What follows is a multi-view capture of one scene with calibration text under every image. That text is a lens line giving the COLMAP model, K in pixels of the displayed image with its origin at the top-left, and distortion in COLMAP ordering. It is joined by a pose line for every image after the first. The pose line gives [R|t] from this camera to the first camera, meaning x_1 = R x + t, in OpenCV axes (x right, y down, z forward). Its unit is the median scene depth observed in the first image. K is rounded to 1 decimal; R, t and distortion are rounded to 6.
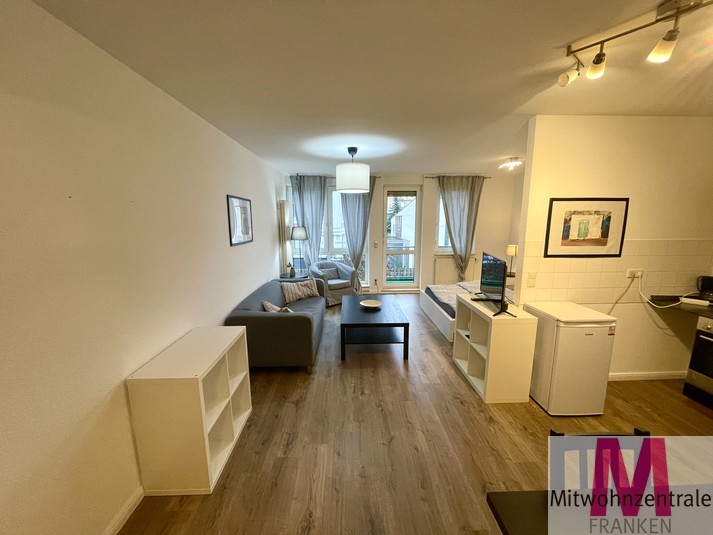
lens RADIAL K [[288.8, 0, 356.5], [0, 288.8, 267.5], [0, 0, 1]] dist [0.000071, -0.000272]
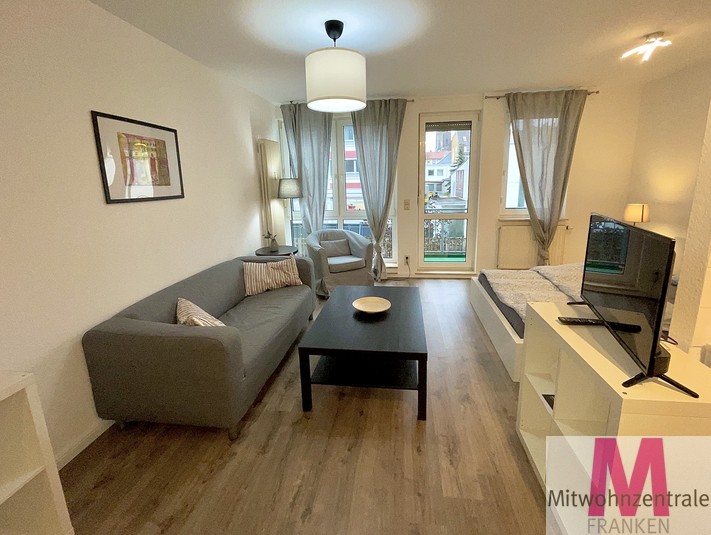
lens RADIAL K [[343.2, 0, 357.3], [0, 343.2, 248.4], [0, 0, 1]] dist [-0.002301, -0.000341]
pose [[0.988523, 0.013423, -0.150470, 0.083251], [-0.007777, 0.999246, 0.038048, -0.008679], [0.150867, -0.036441, 0.987882, 0.217297]]
